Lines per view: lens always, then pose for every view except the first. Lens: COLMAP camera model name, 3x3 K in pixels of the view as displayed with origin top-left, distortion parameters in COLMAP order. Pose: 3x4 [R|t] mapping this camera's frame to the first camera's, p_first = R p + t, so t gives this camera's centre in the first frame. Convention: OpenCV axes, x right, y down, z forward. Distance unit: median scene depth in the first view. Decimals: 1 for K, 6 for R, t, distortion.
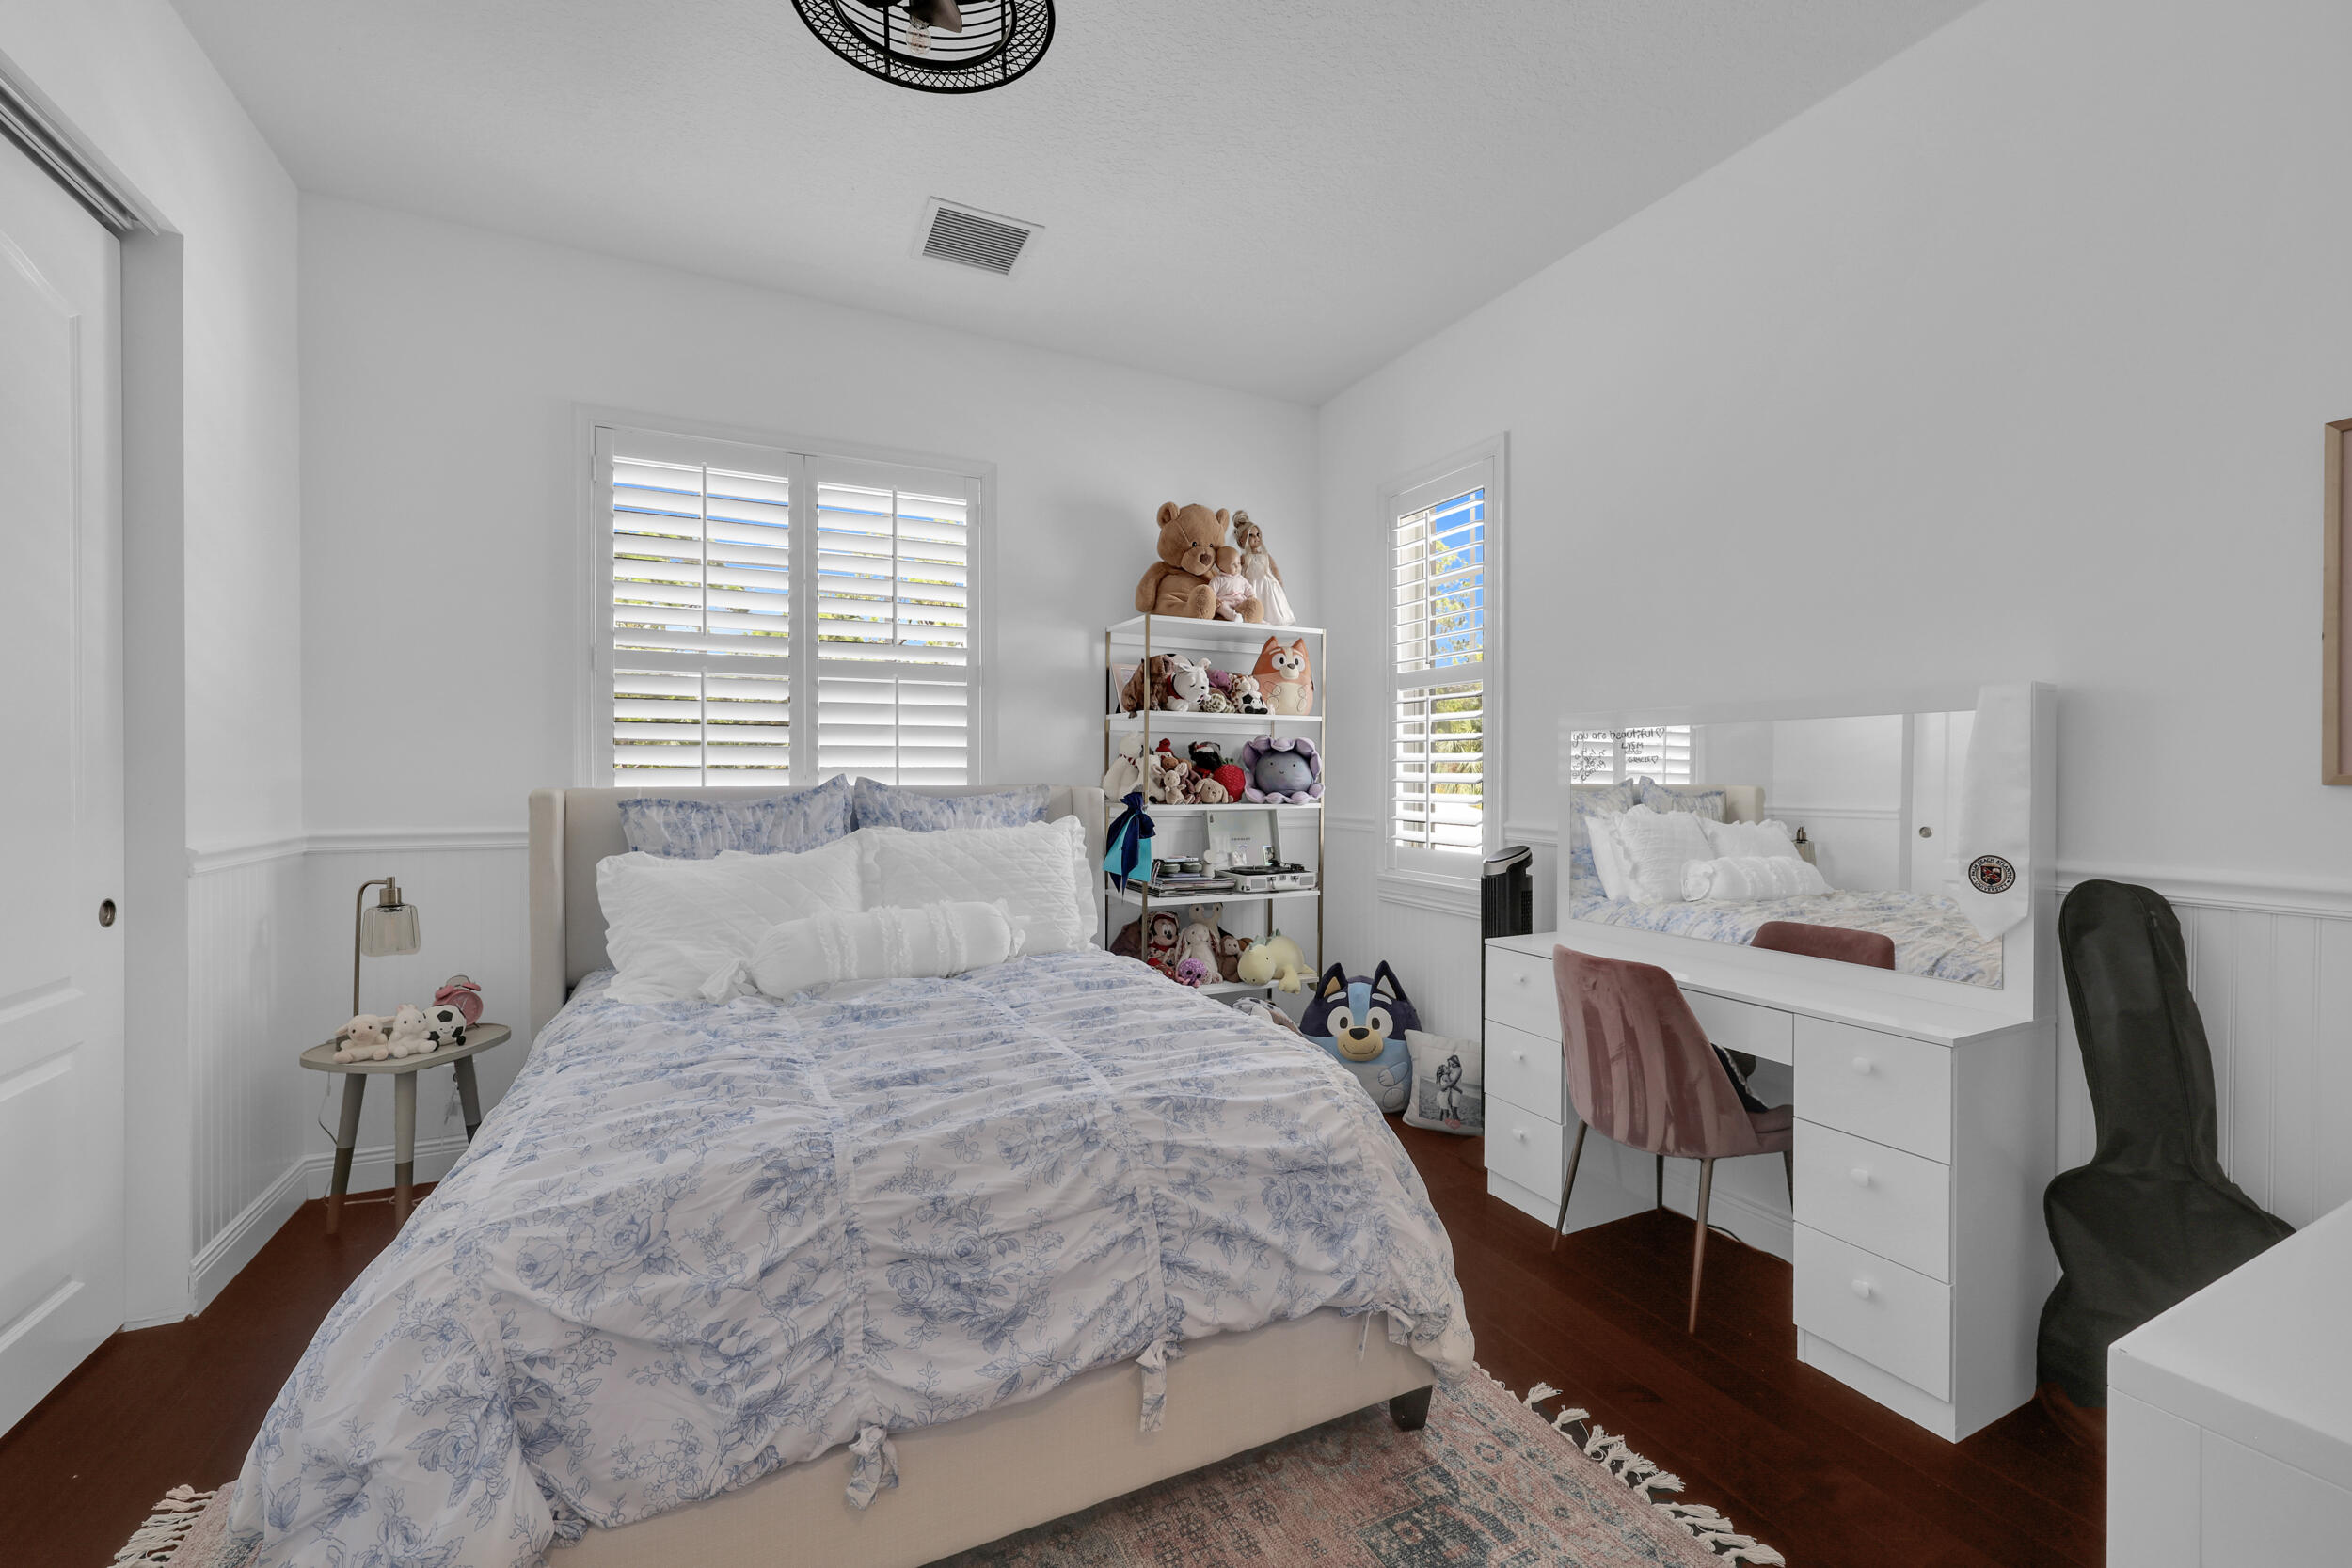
lens RADIAL K [[948.9, 0, 1175.5], [0, 948.9, 777.6], [0, 0, 1]] dist [0.002357, -0.000217]
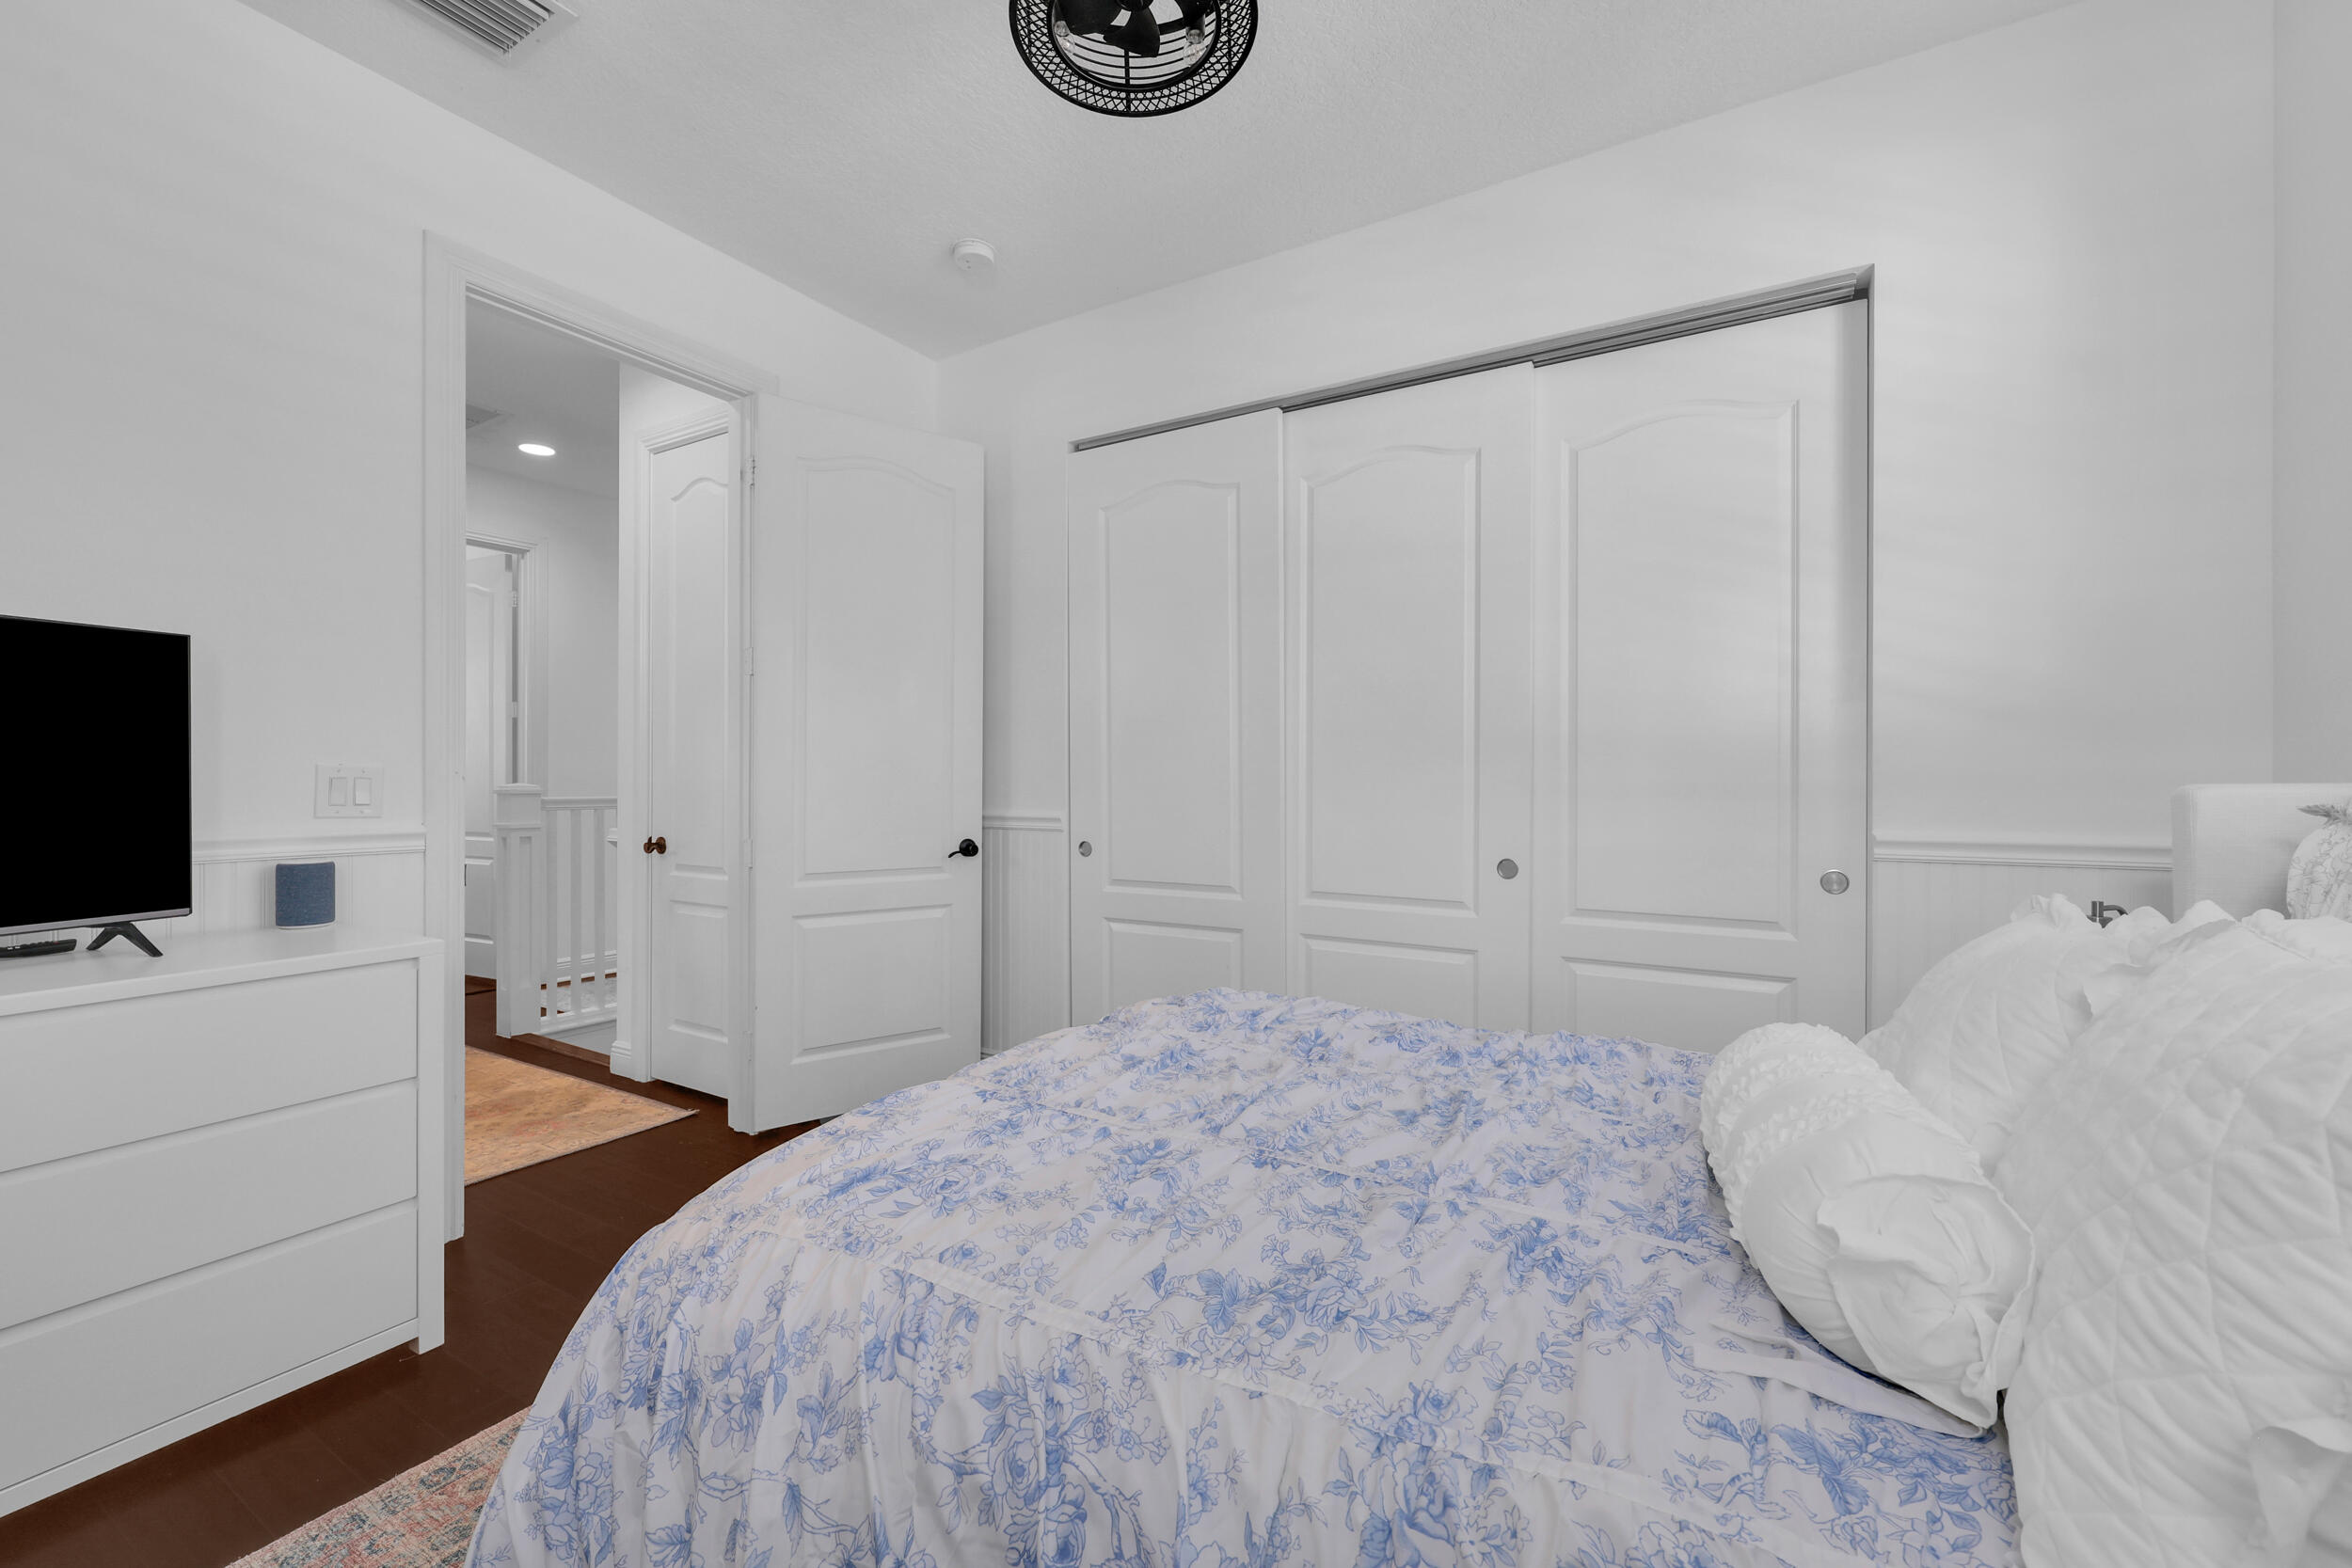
lens RADIAL K [[948.9, 0, 1175.5], [0, 948.9, 777.6], [0, 0, 1]] dist [0.002357, -0.000217]
pose [[-0.833605, -0.002879, -0.552353, 0.133432], [-0.003478, 0.999994, 0.000037, 0.008473], [0.552350, 0.001952, -0.833610, 0.908429]]
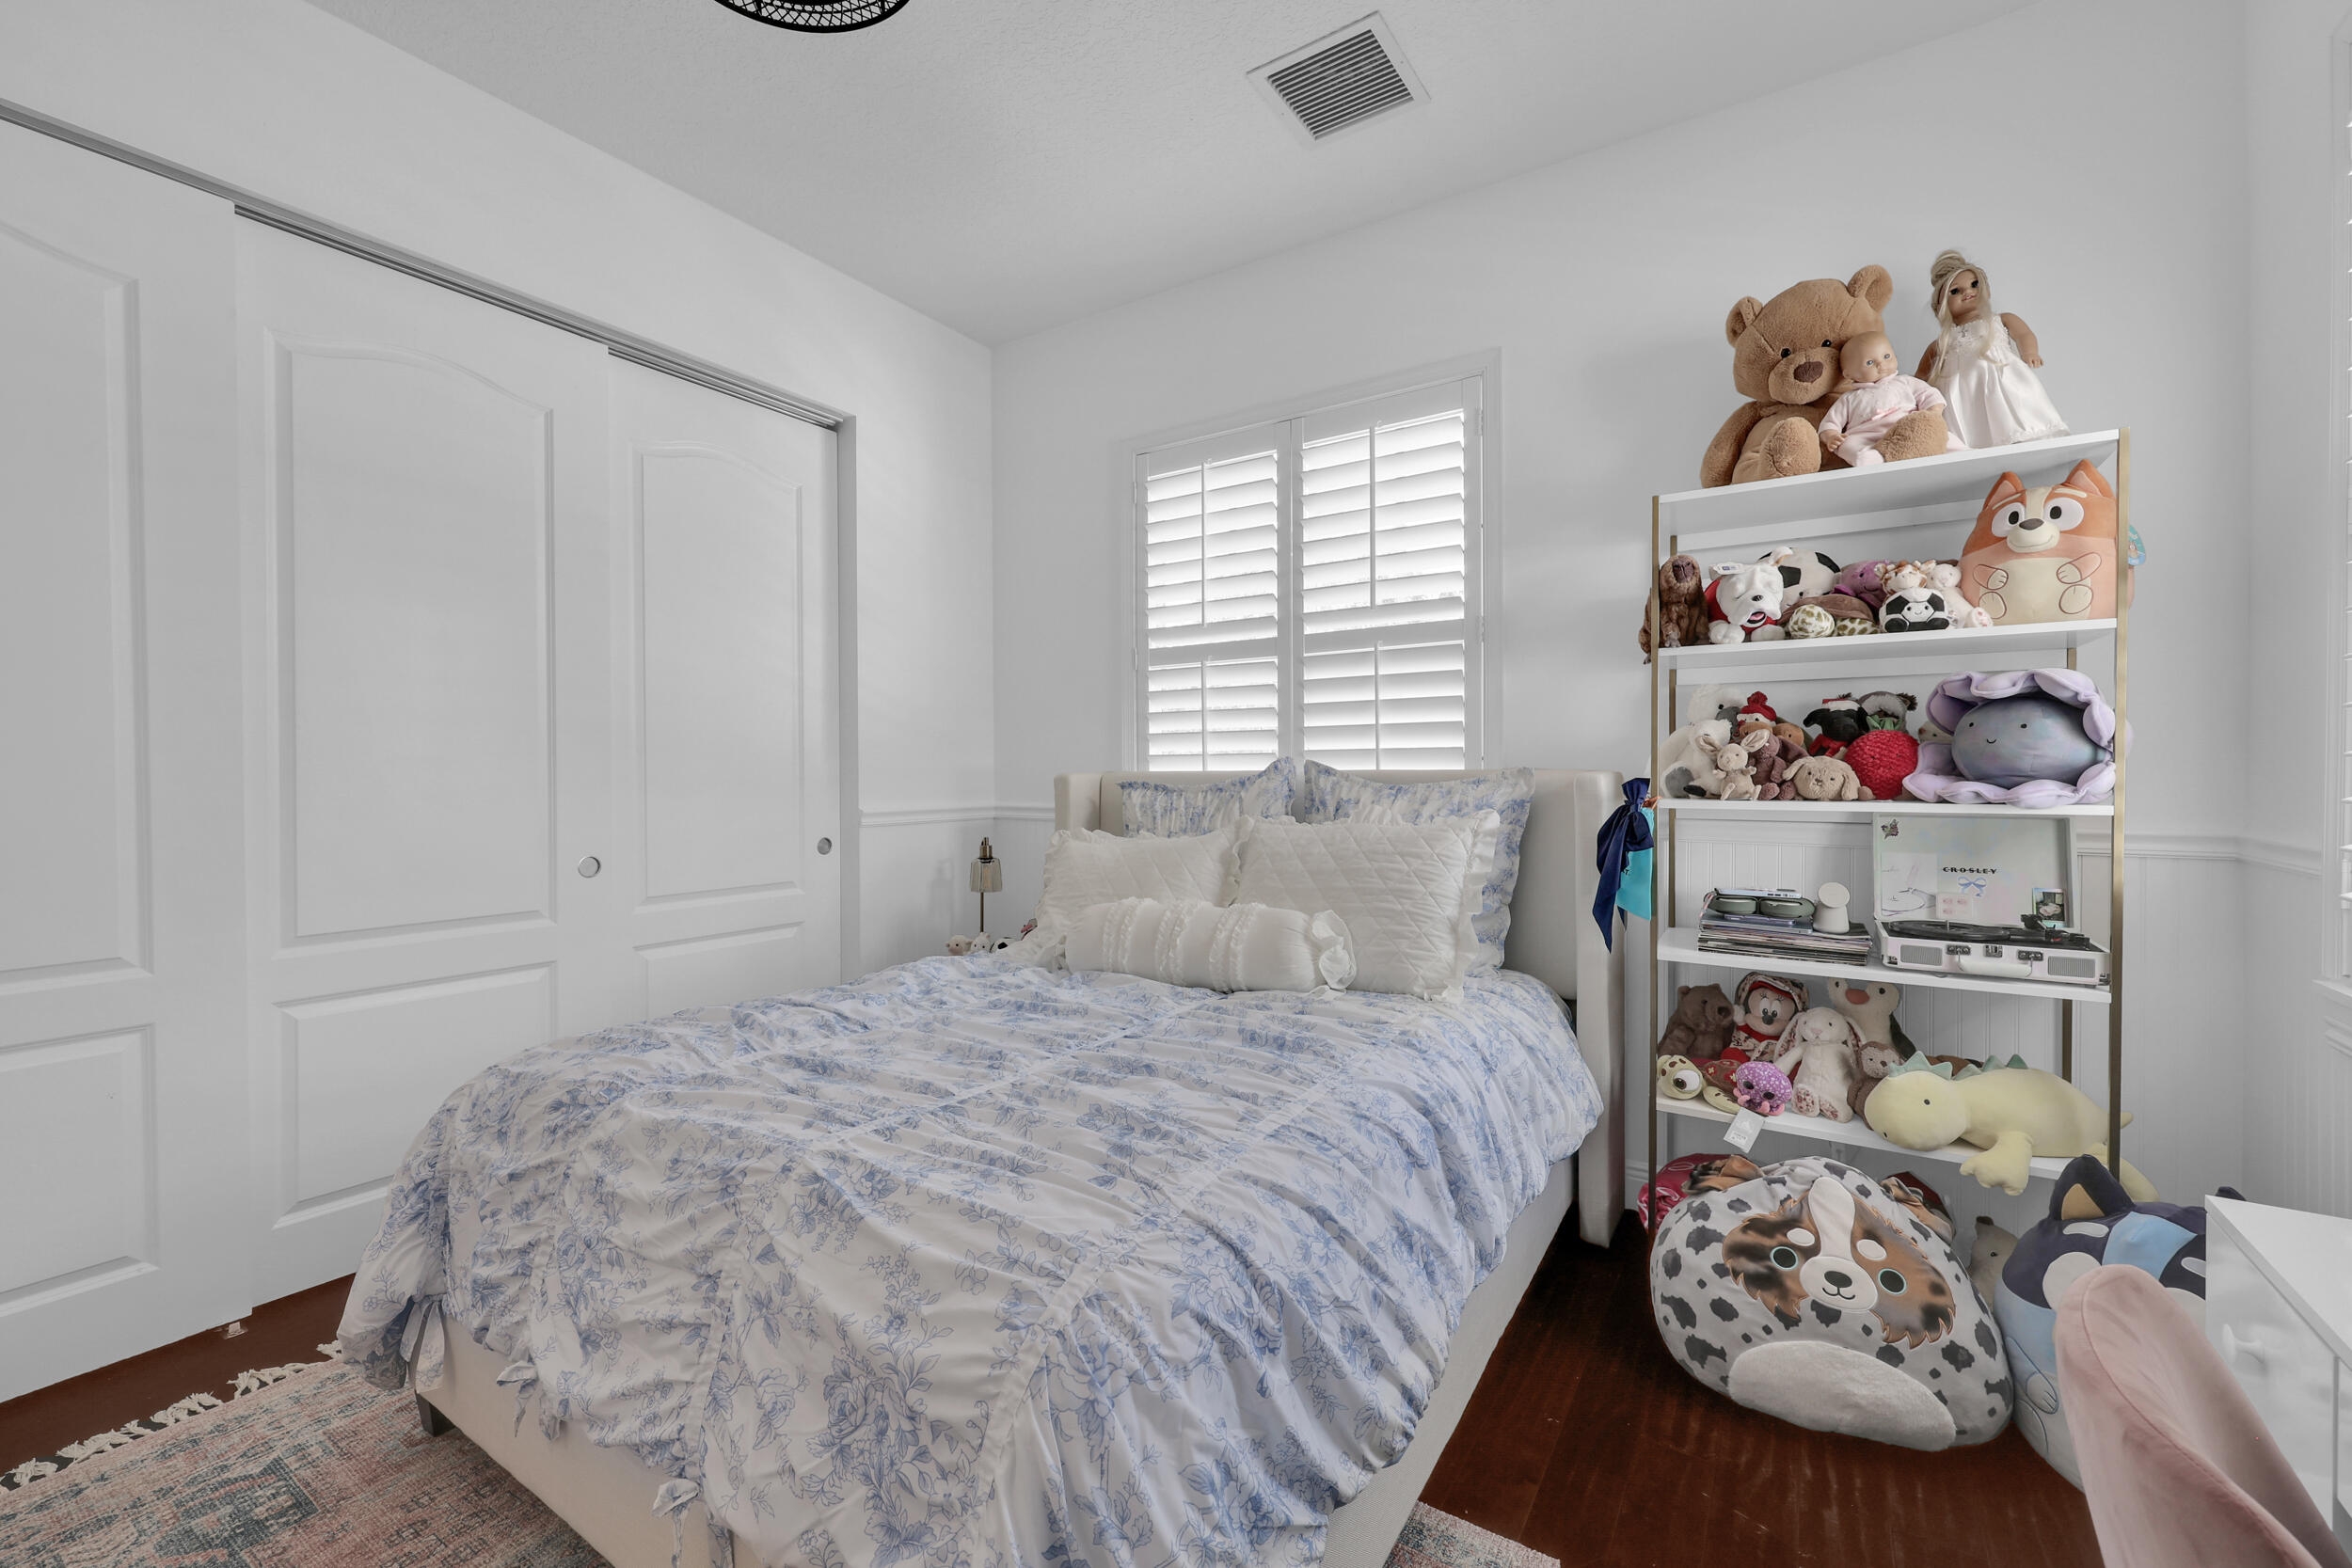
lens RADIAL K [[948.9, 0, 1175.5], [0, 948.9, 777.6], [0, 0, 1]] dist [0.002357, -0.000217]
pose [[0.504159, 0.000883, -0.863610, 0.358824], [0.002393, 0.999994, 0.002420, 0.012627], [0.863607, -0.003286, 0.504154, 0.411248]]
